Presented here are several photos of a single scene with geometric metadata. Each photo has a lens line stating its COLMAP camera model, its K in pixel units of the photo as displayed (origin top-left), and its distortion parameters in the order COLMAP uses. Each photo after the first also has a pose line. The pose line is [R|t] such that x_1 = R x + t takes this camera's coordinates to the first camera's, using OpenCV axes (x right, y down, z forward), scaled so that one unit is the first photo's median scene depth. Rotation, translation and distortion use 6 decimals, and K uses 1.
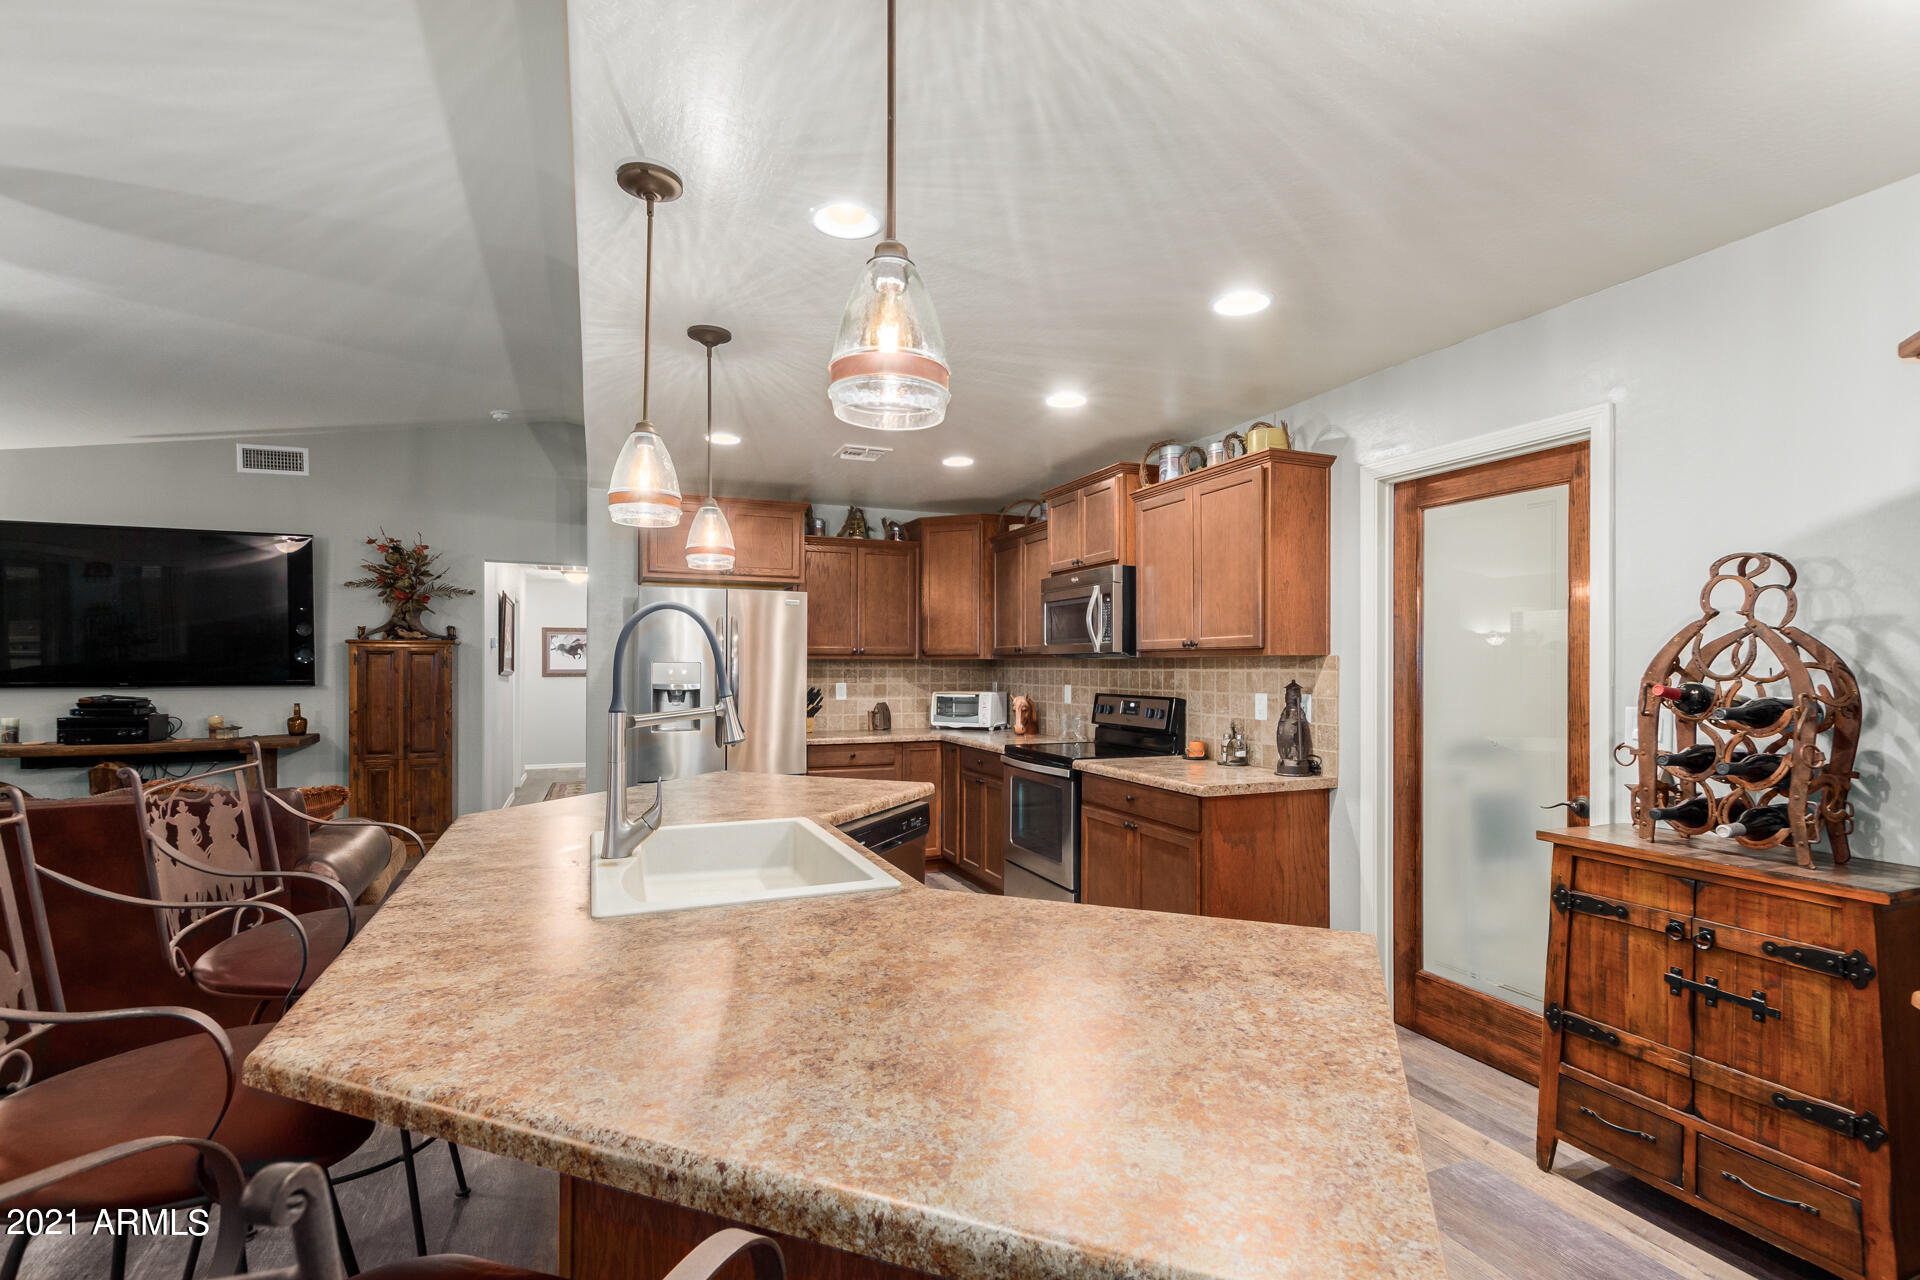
lens RADIAL K [[885.5, 0, 968.9], [0, 885.5, 657.6], [0, 0, 1]] dist [0.006298, -0.000955]
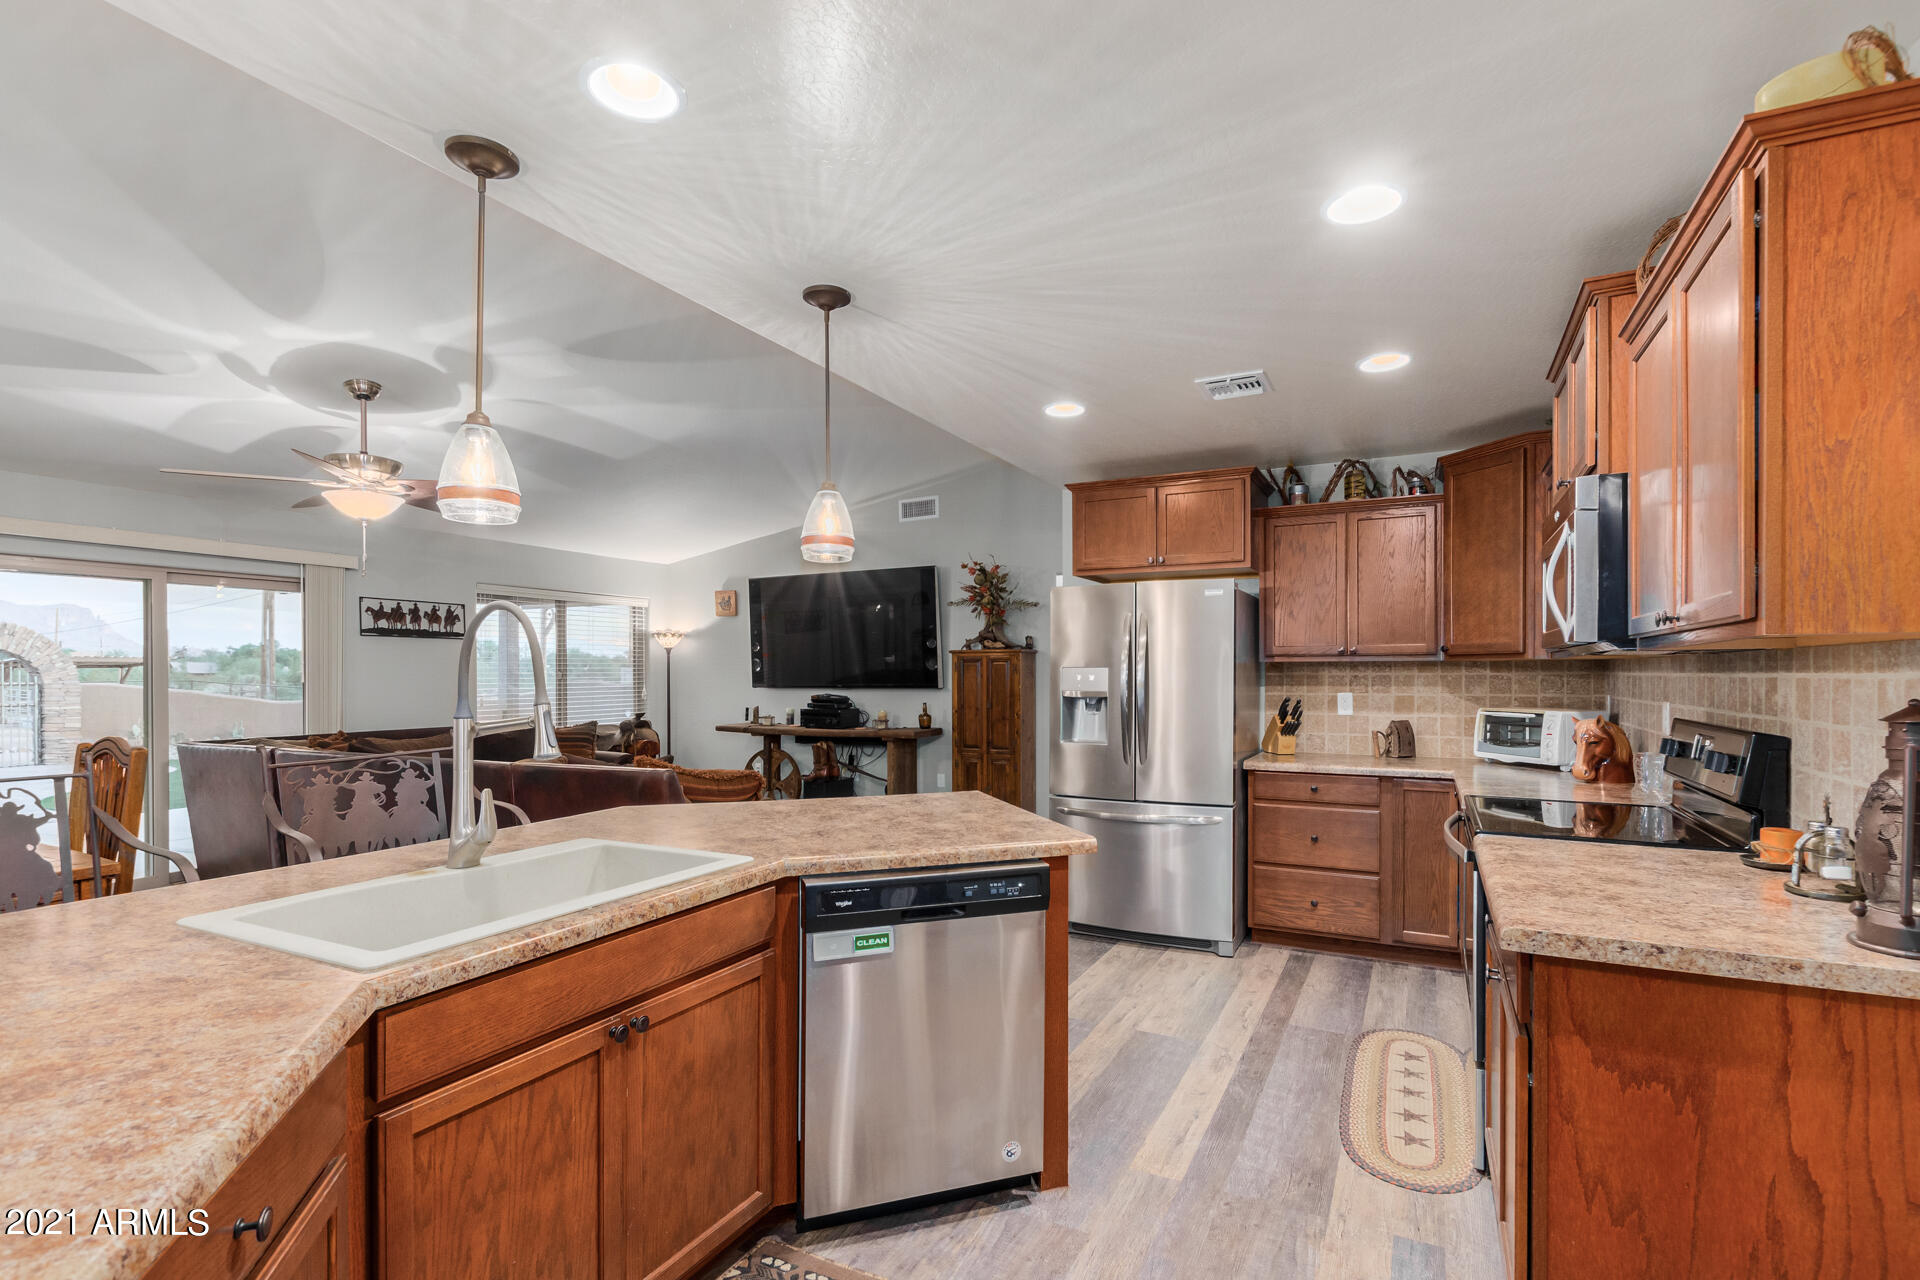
lens RADIAL K [[885.5, 0, 985.1], [0, 885.5, 668.2], [0, 0, 1]] dist [0.006298, -0.000955]
pose [[0.650046, -0.006426, -0.759868, 0.237039], [0.009719, 0.999953, -0.000141, 0.004404], [0.759833, -0.007293, 0.650077, 0.266763]]
